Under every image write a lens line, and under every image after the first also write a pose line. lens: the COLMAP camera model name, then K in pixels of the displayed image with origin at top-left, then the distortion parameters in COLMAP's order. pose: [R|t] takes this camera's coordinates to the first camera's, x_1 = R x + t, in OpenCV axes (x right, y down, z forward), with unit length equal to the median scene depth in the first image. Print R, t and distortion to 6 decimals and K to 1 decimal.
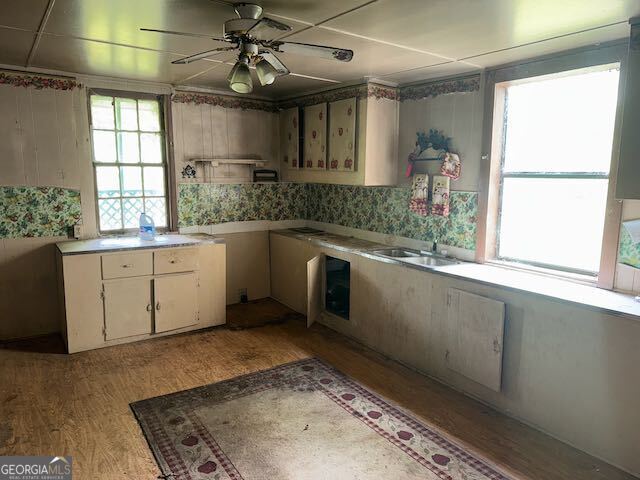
lens RADIAL K [[453.1, 0, 315.5], [0, 453.1, 238.5], [0, 0, 1]] dist [0.083111, -0.010332]
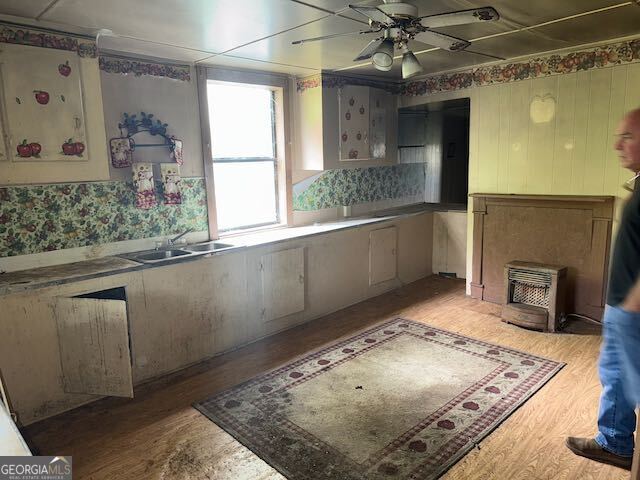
lens RADIAL K [[453.1, 0, 315.0], [0, 453.1, 240.2], [0, 0, 1]] dist [0.083111, -0.010332]
pose [[-0.156962, -0.184887, 0.970144, -0.814851], [0.174055, 0.961766, 0.211451, -0.146684], [-0.972146, 0.202048, -0.118780, 0.943649]]
